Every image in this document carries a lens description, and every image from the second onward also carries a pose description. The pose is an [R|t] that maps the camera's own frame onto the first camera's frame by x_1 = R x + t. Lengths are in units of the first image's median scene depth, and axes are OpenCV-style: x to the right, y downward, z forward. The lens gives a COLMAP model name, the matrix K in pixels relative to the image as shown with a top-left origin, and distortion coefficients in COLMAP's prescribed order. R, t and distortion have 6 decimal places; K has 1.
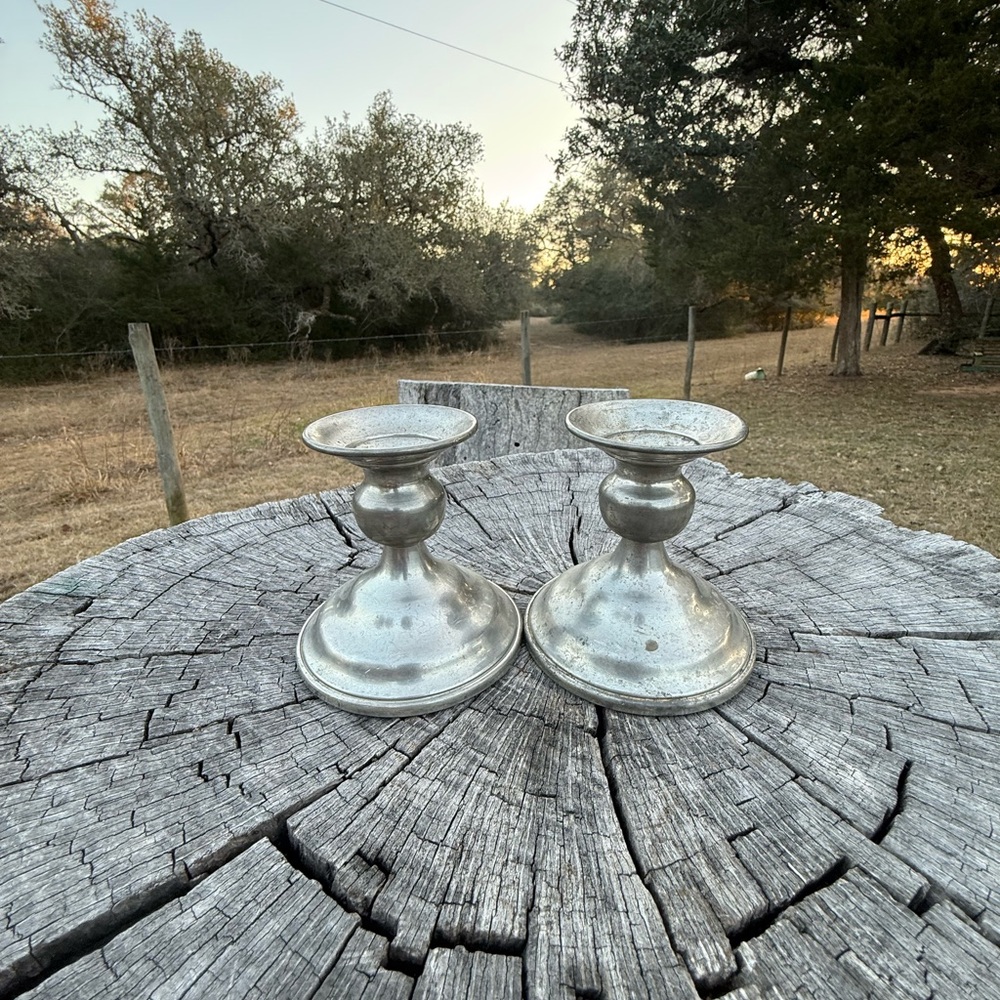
lens RADIAL K [[544.3, 0, 498.3], [0, 544.3, 497.3], [0, 0, 1]] dist [0.001992, -0.000978]
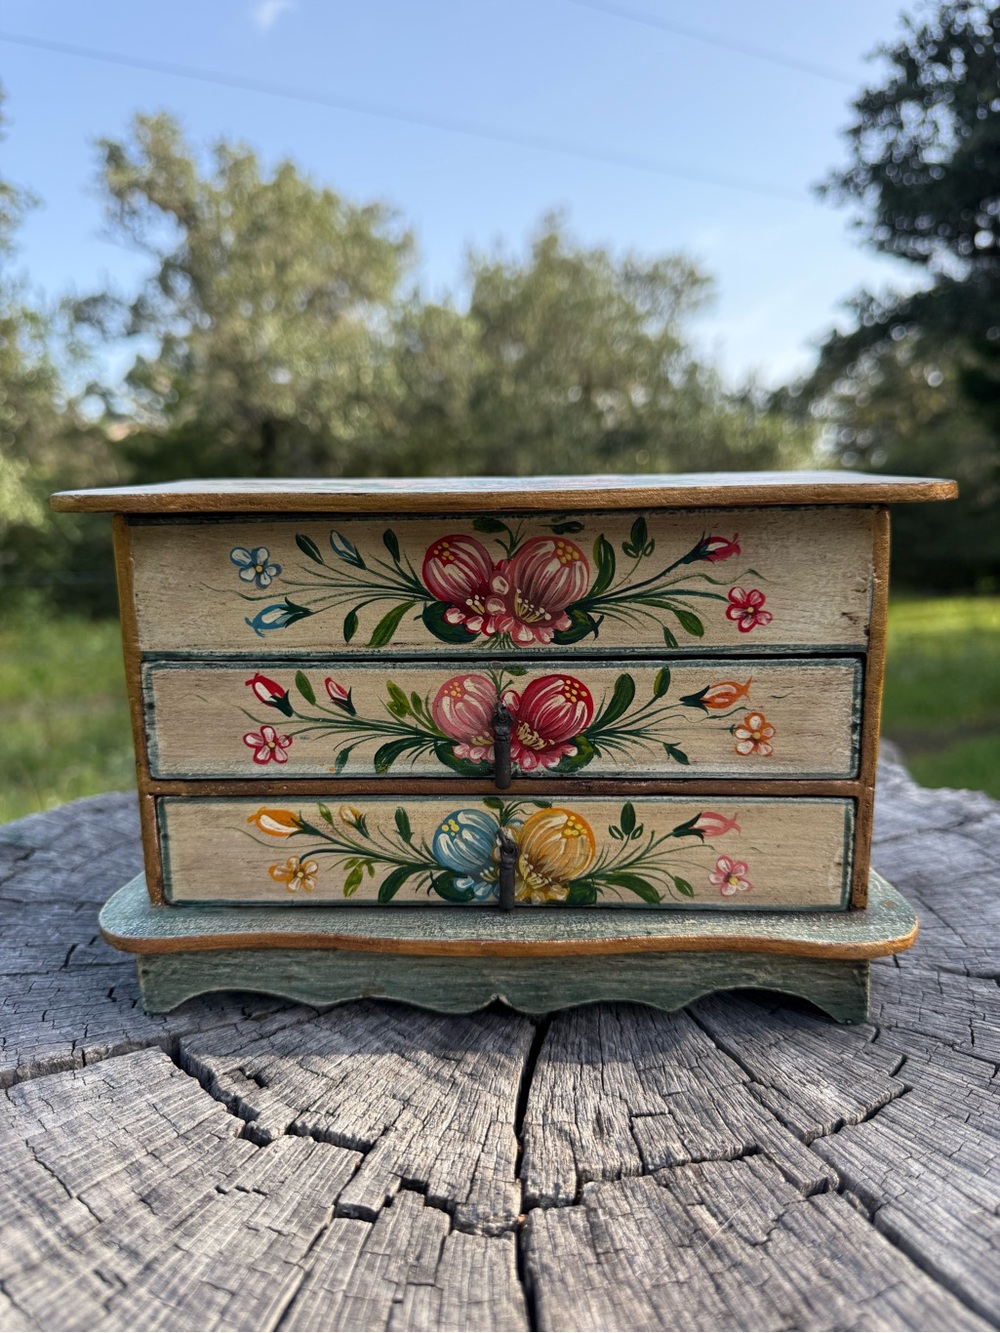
lens RADIAL K [[1014.2, 0, 491.5], [0, 1014.2, 652.8], [0, 0, 1]] dist [-0.019161, -0.000276]
pose [[0.972812, 0.039082, -0.228273, 0.259040], [-0.087788, 0.974329, -0.207306, 0.122560], [0.214311, 0.221709, 0.951271, -0.361610]]
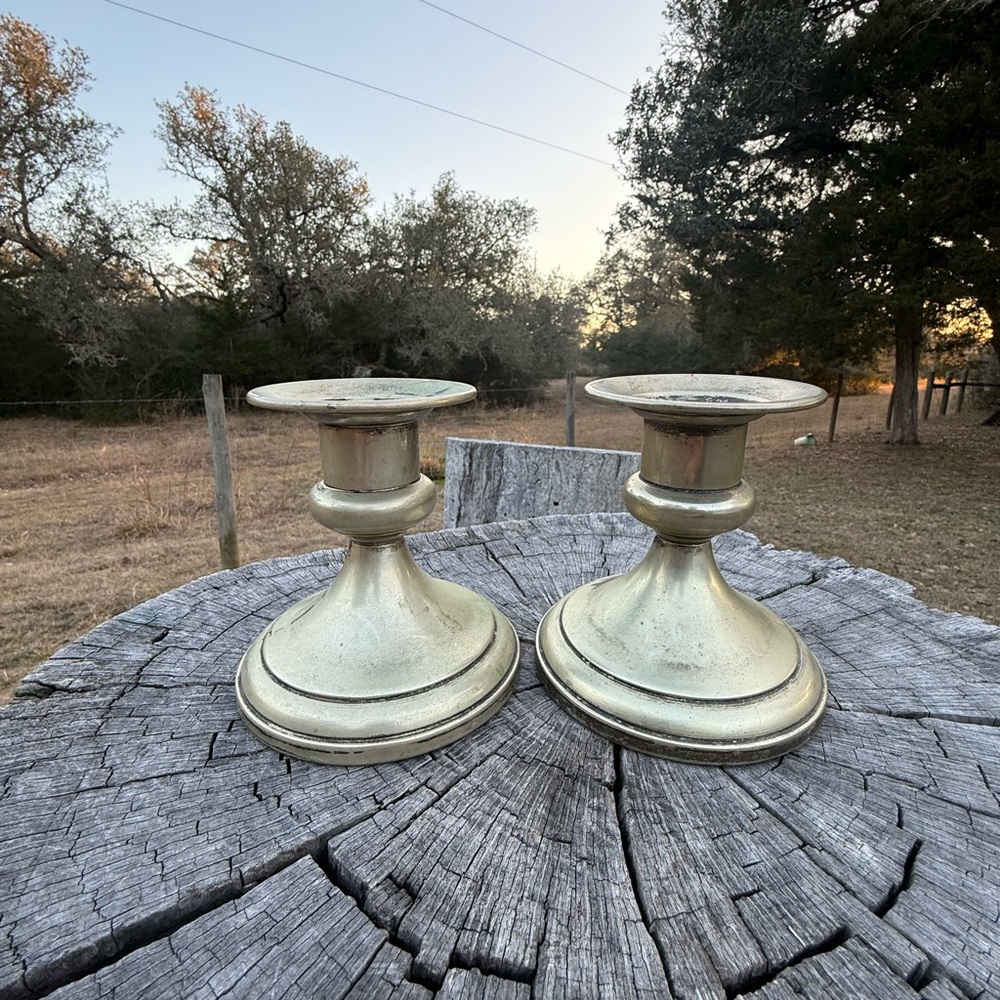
lens RADIAL K [[544.3, 0, 497.2], [0, 544.3, 494.5], [0, 0, 1]] dist [0.001992, -0.000978]
pose [[0.995977, 0.043352, -0.078420, 0.007585], [-0.051173, 0.993607, -0.100634, -0.010850], [0.073556, 0.104243, 0.991828, -0.079230]]
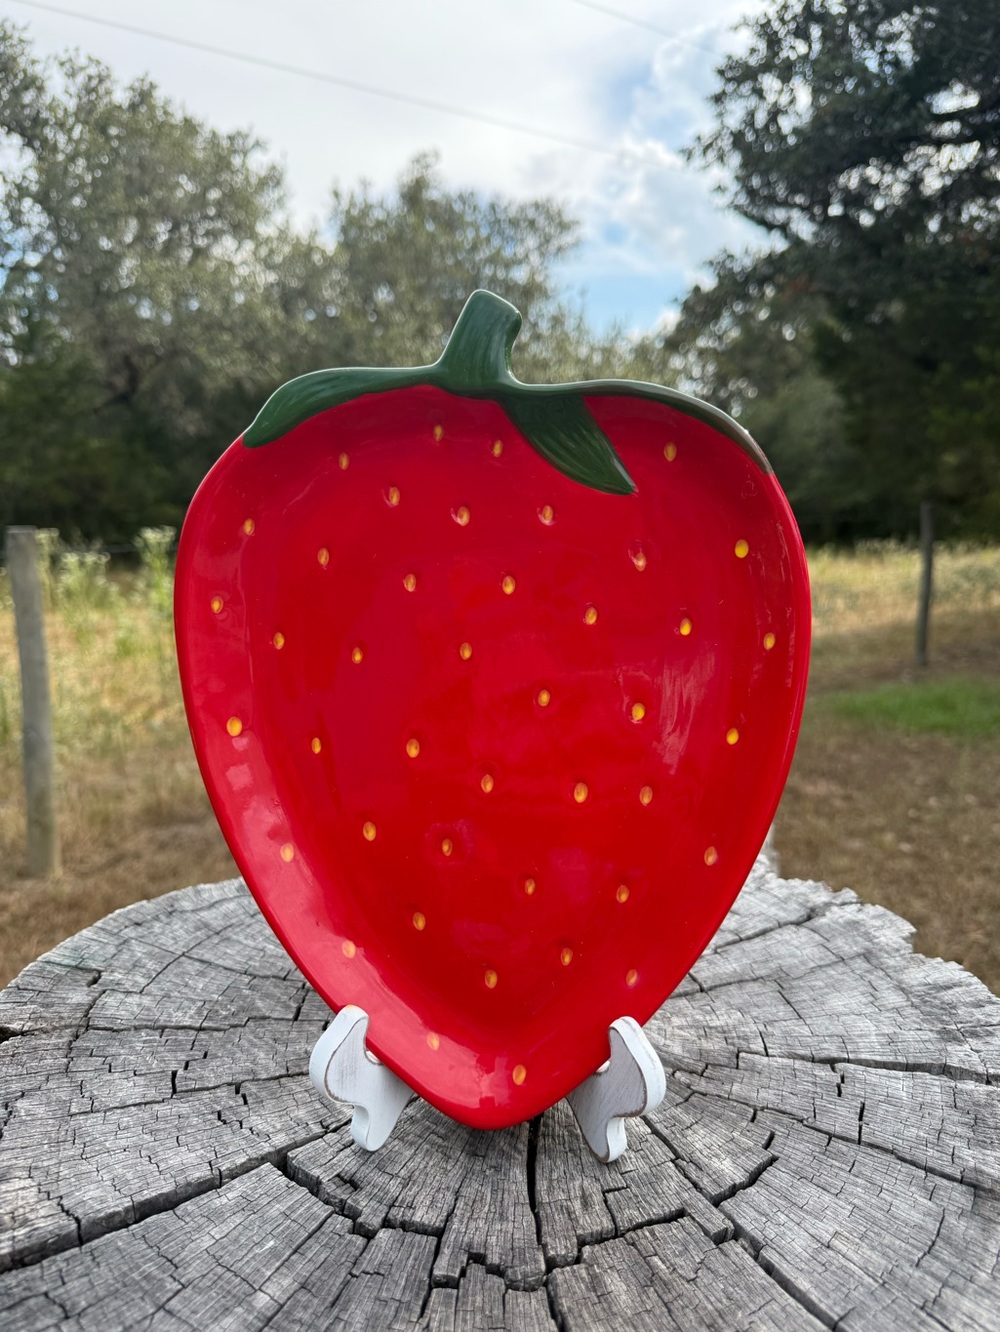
lens RADIAL K [[1014.2, 0, 497.2], [0, 1014.2, 626.4], [0, 0, 1]] dist [-0.019161, -0.000276]
pose [[0.994776, 0.037578, -0.094909, 0.163012], [-0.054216, 0.982294, -0.179329, -0.138750], [0.086490, 0.183537, 0.979200, -0.824621]]
